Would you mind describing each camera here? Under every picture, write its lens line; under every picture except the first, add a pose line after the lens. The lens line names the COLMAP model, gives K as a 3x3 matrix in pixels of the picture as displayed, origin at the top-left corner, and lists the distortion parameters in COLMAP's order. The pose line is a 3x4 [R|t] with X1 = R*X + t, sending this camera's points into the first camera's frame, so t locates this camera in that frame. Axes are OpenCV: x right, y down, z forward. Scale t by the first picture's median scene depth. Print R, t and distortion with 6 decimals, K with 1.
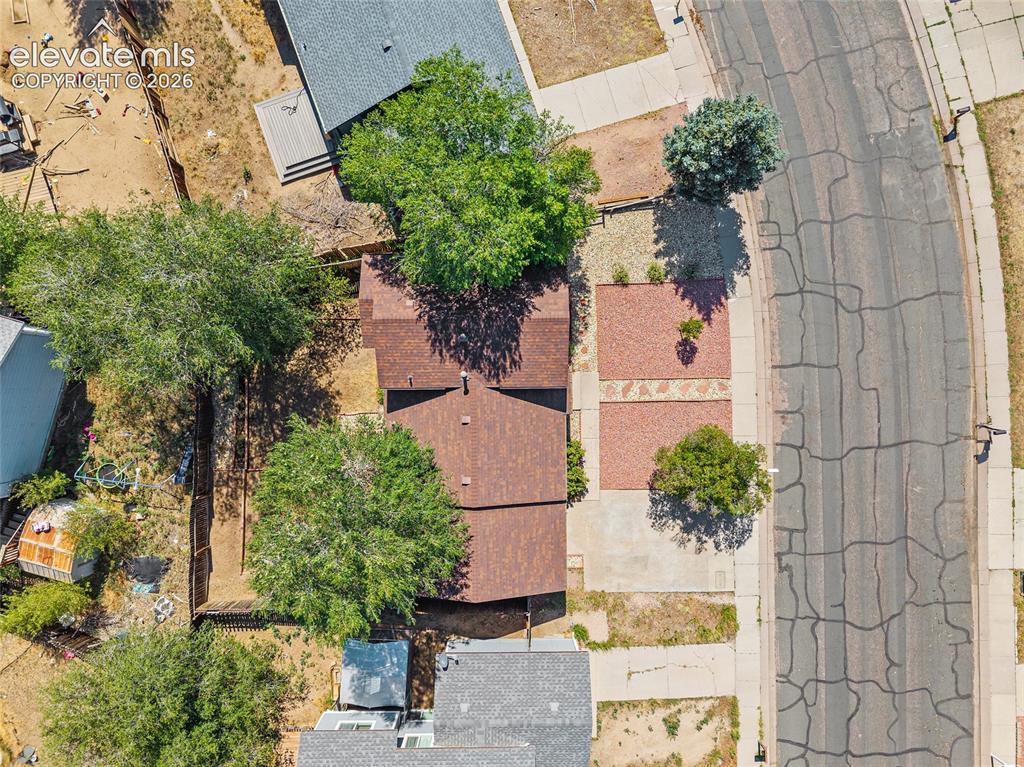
lens RADIAL K [[681.7, 0, 512.0], [0, 681.7, 383.5], [0, 0, 1]] dist [0.038964, -0.038197]
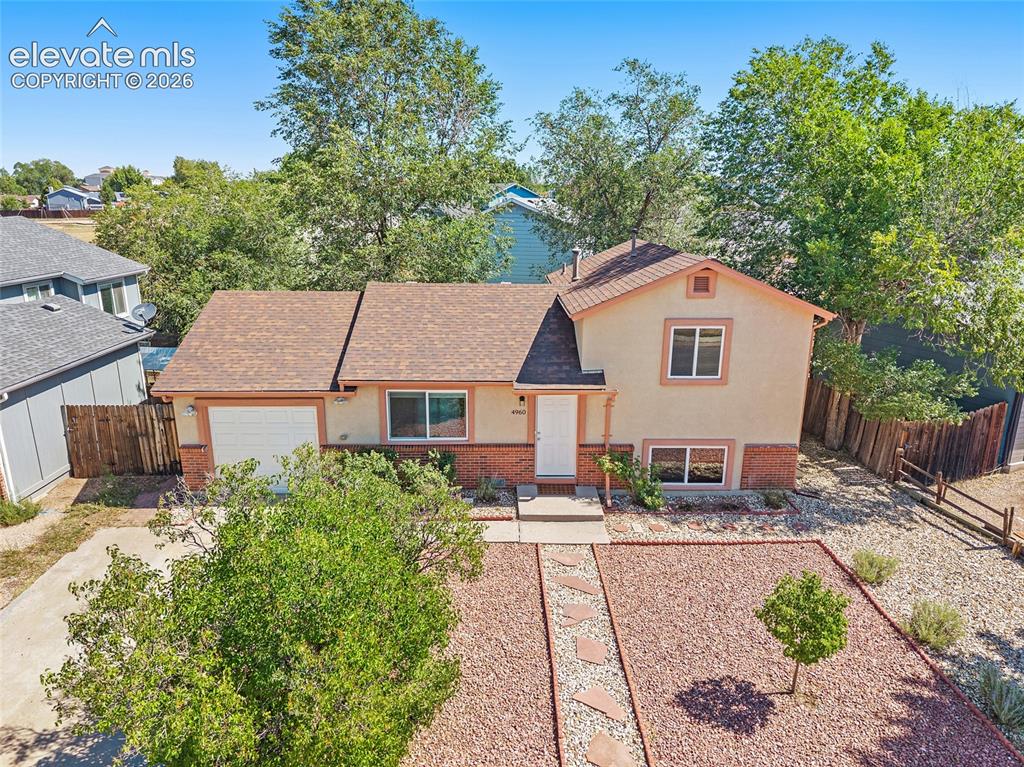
lens RADIAL K [[685.4, 0, 512.0], [0, 685.4, 383.5], [0, 0, 1]] dist [0.002079, 0.003218]
pose [[0.006734, 0.259019, -0.965849, 0.500254], [-0.999962, -0.003524, -0.007917, 0.046598], [-0.005454, 0.965866, 0.258985, 0.793442]]
